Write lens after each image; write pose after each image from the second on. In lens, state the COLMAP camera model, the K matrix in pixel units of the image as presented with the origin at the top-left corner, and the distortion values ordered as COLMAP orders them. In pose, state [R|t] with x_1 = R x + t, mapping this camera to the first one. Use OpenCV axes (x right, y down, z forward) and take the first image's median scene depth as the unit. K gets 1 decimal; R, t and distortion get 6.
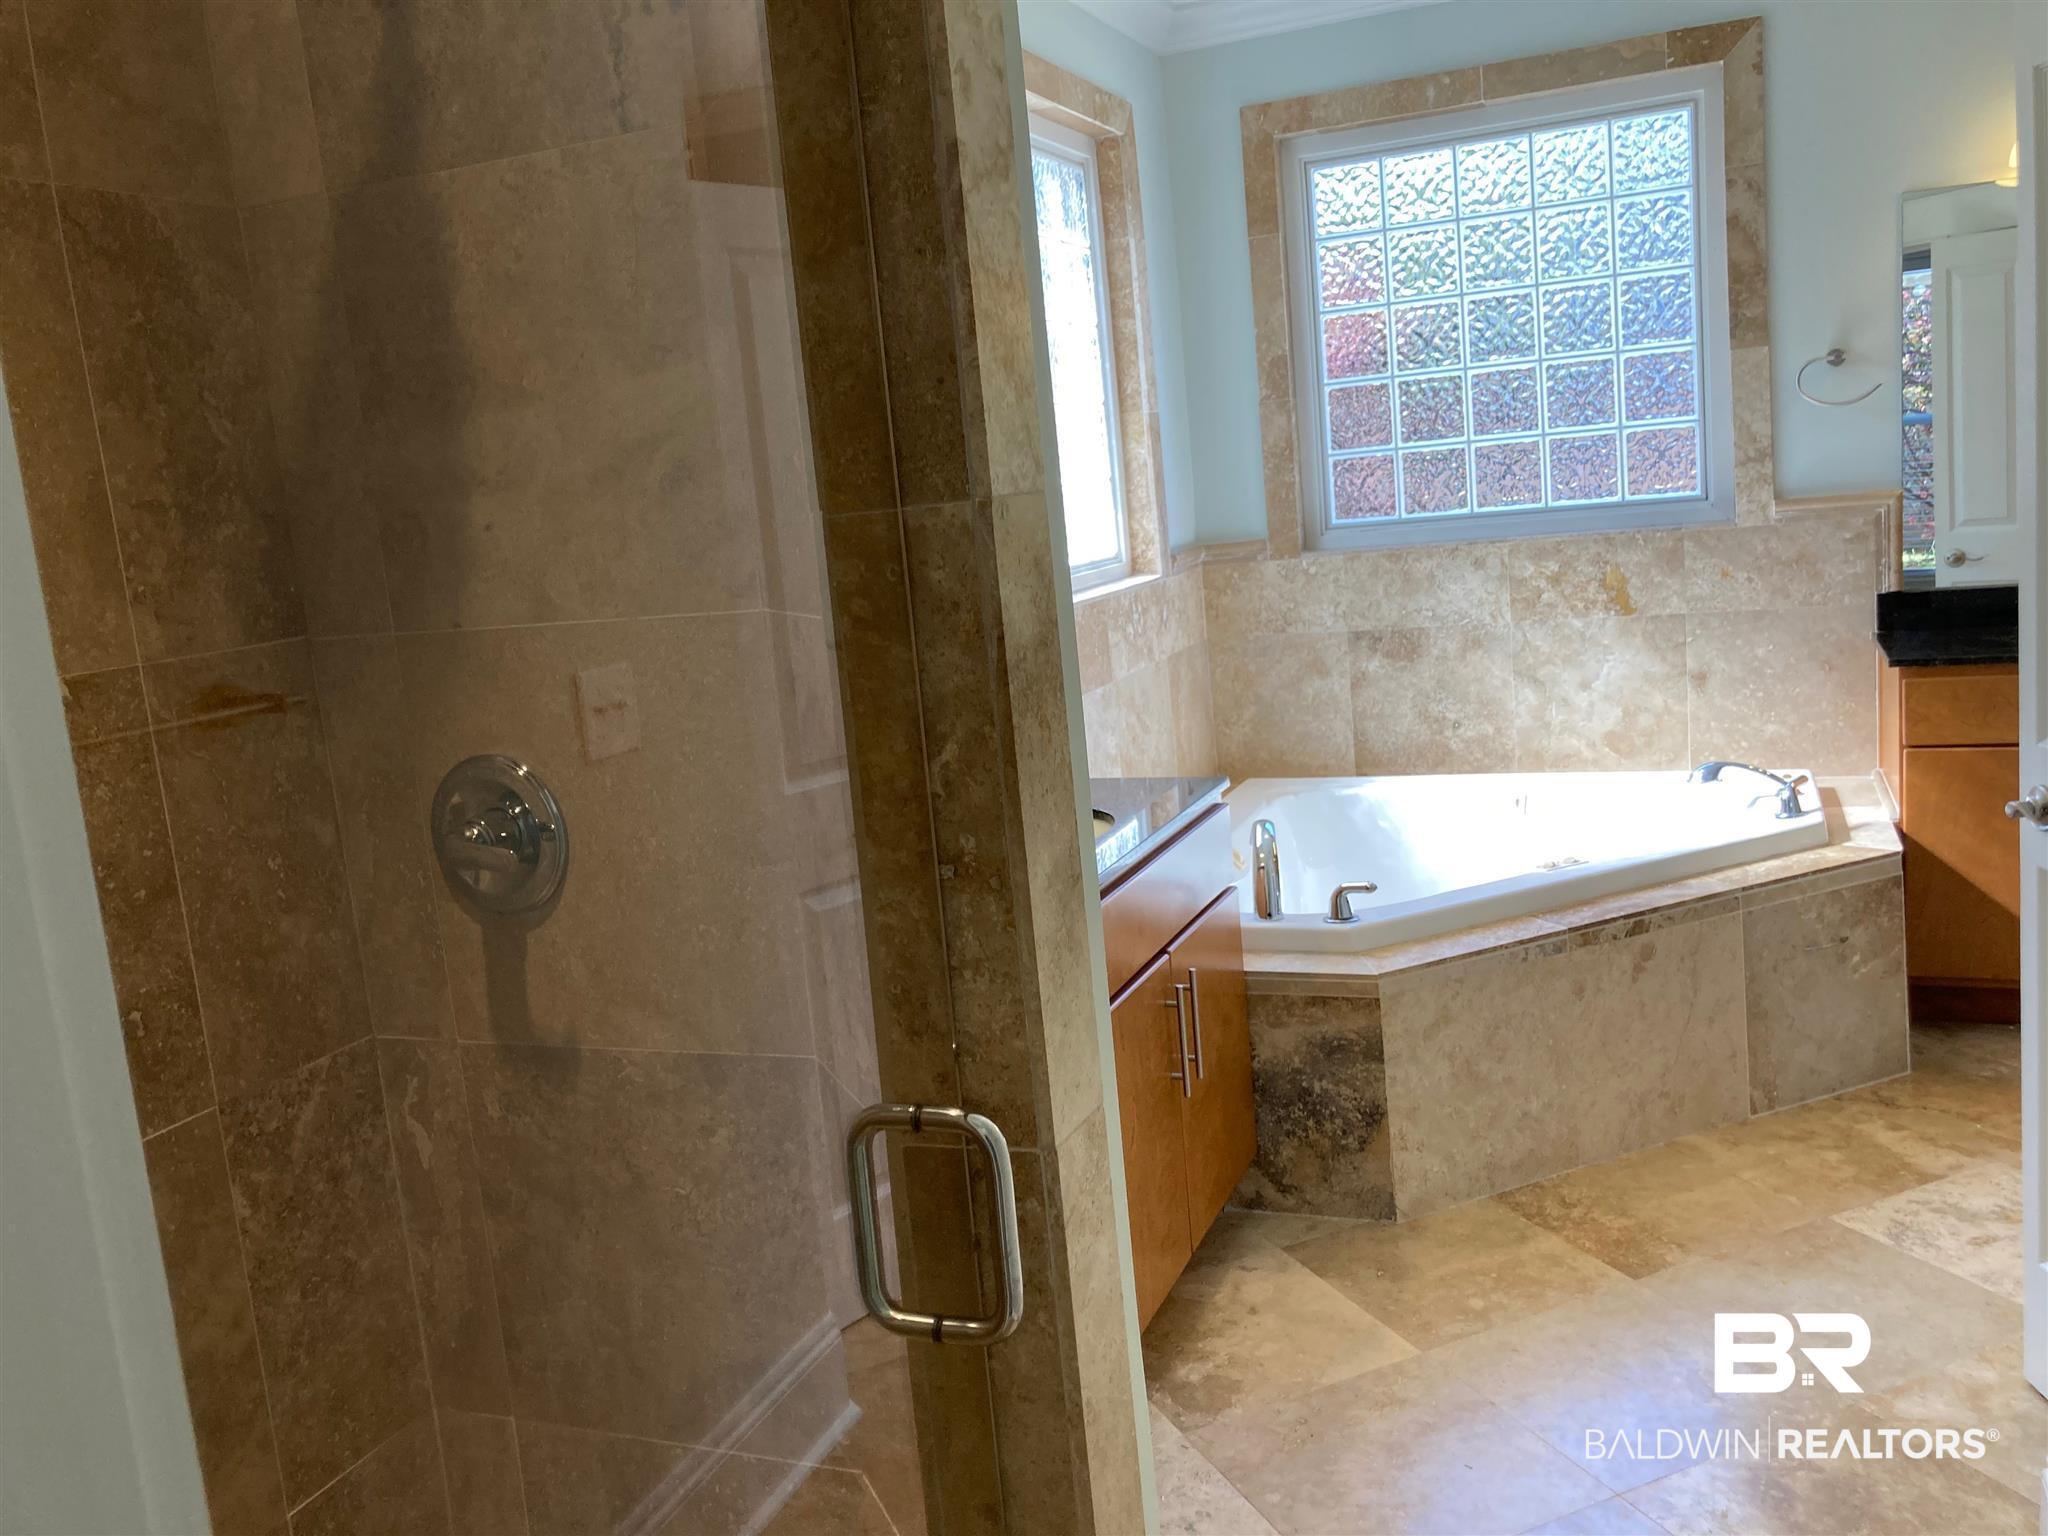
lens RADIAL K [[1690.7, 0, 1036.8], [0, 1690.7, 771.4], [0, 0, 1]] dist [0.026512, -0.019517]
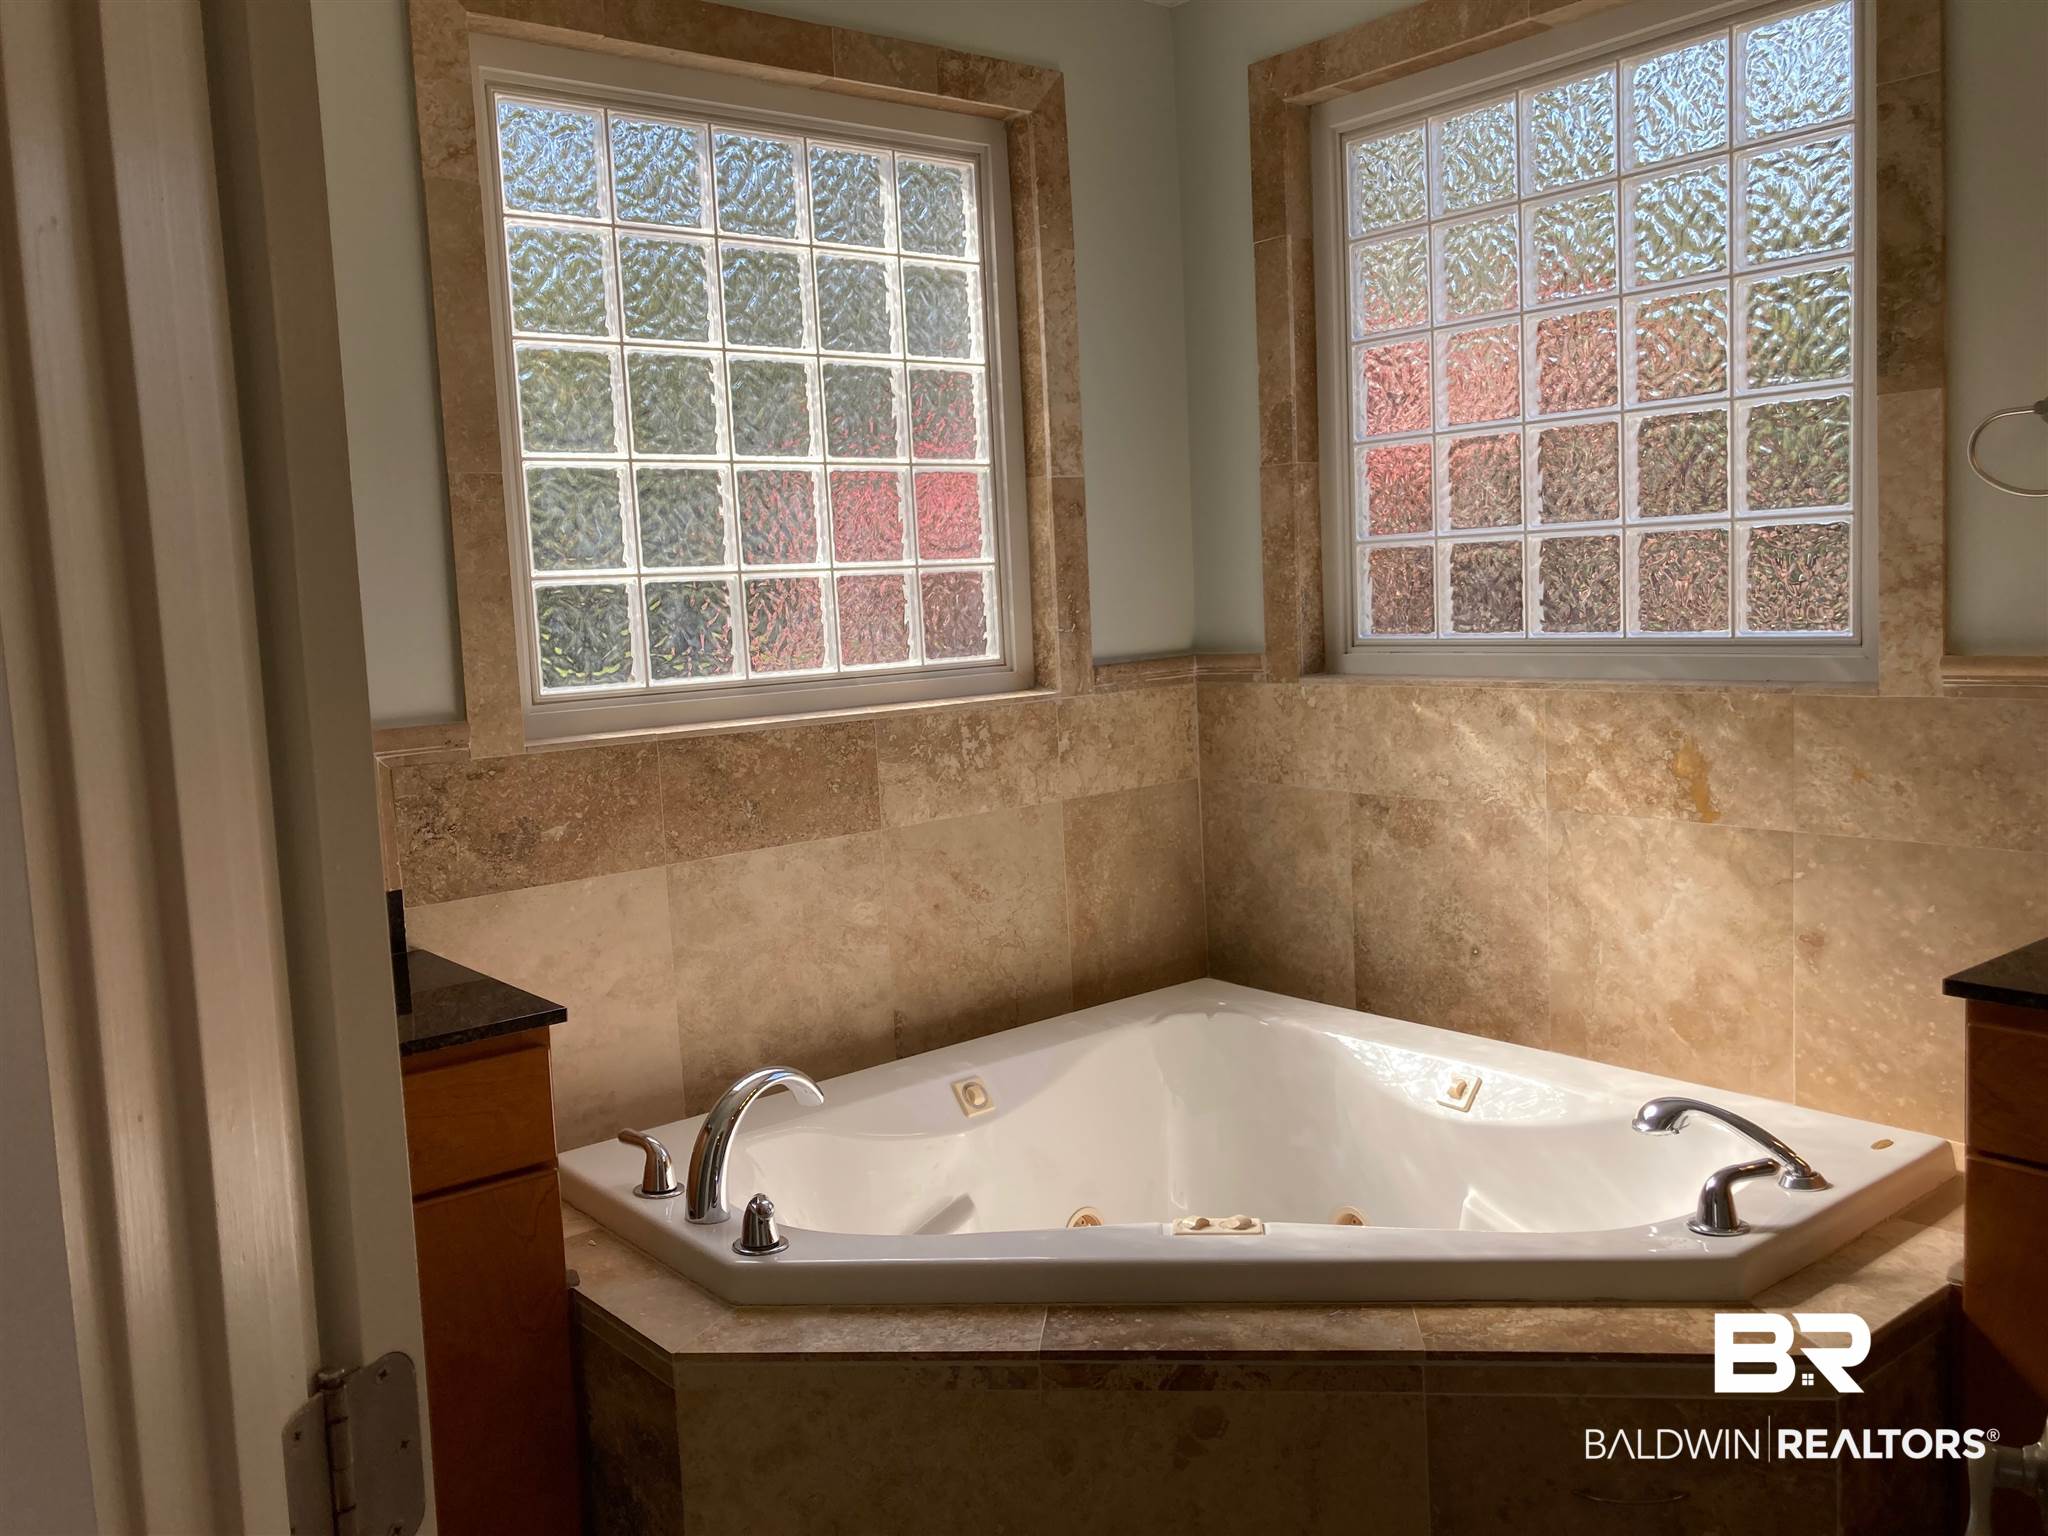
lens RADIAL K [[1690.7, 0, 1019.9], [0, 1690.7, 755.7], [0, 0, 1]] dist [0.026512, -0.019517]
pose [[0.870364, 0.102434, -0.481637, 0.425517], [-0.118775, 0.992915, -0.003465, -0.084144], [0.477870, 0.060222, 0.876364, 0.338878]]
